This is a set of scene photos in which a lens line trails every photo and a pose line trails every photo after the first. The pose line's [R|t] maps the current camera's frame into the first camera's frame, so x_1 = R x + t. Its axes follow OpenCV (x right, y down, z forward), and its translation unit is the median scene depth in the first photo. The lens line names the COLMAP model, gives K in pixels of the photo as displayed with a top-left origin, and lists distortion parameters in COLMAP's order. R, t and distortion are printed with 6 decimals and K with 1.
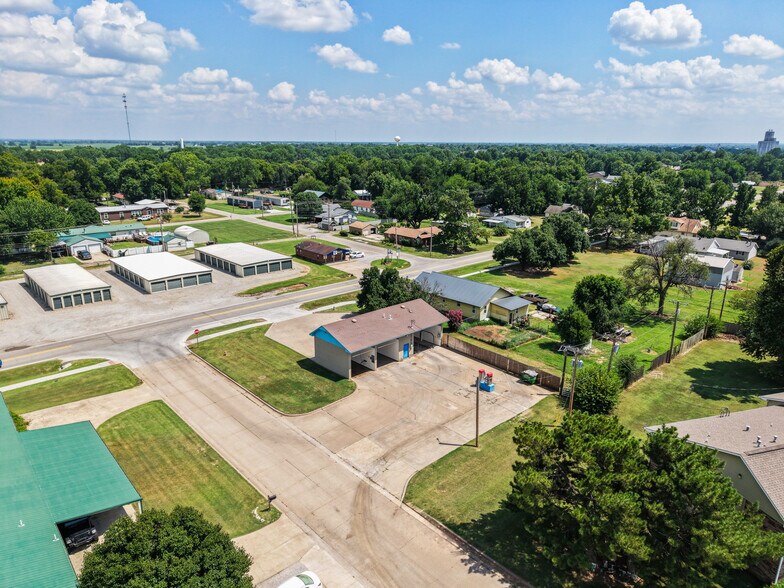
lens RADIAL K [[525.5, 0, 394.5], [0, 525.5, 294.8], [0, 0, 1]] dist [0.041433, -0.054153]
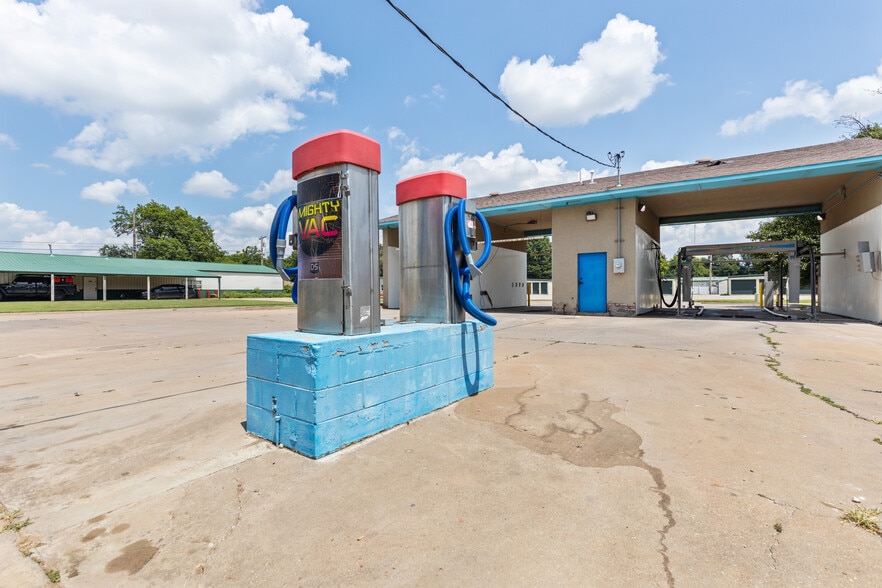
lens RADIAL K [[410.0, 0, 441.0], [0, 410.0, 298.9], [0, 0, 1]] dist [0.014473, 0.000055]
pose [[0.171449, 0.005883, -0.985175, 0.215759], [-0.273972, 0.960823, -0.041941, 0.147845], [0.946332, 0.277101, 0.166344, 0.921857]]
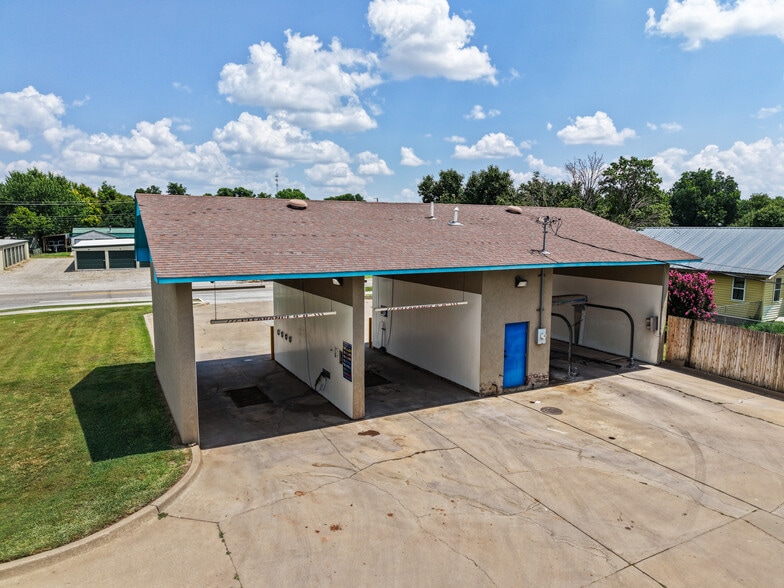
lens RADIAL K [[525.5, 0, 394.5], [0, 525.5, 294.8], [0, 0, 1]] dist [0.041433, -0.054153]
pose [[0.966903, 0.028283, -0.253572, 0.029226], [-0.068248, 0.986293, -0.150229, 0.122691], [0.245848, 0.162563, 0.955580, 0.779054]]
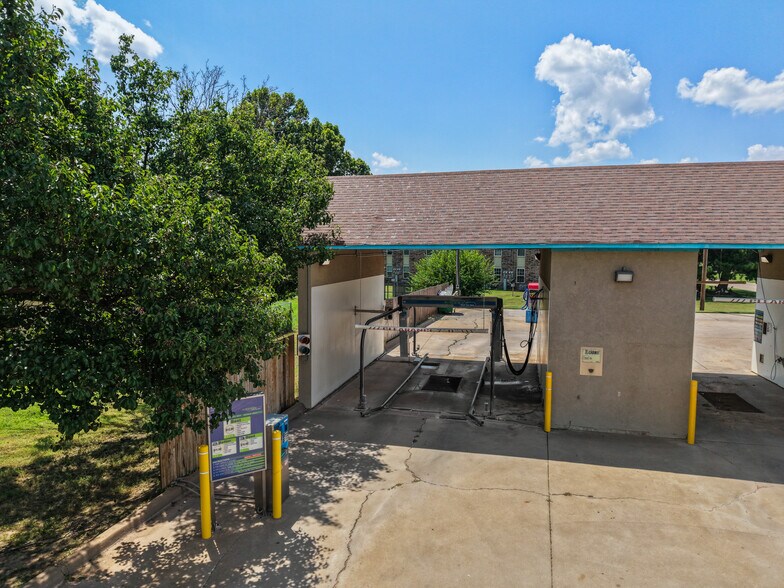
lens RADIAL K [[525.5, 0, 394.5], [0, 525.5, 294.8], [0, 0, 1]] dist [0.041433, -0.054153]
pose [[-0.533269, -0.091613, 0.840970, -0.150618], [0.225698, 0.942676, 0.245811, 0.004680], [-0.815282, 0.320888, -0.482023, 1.233640]]
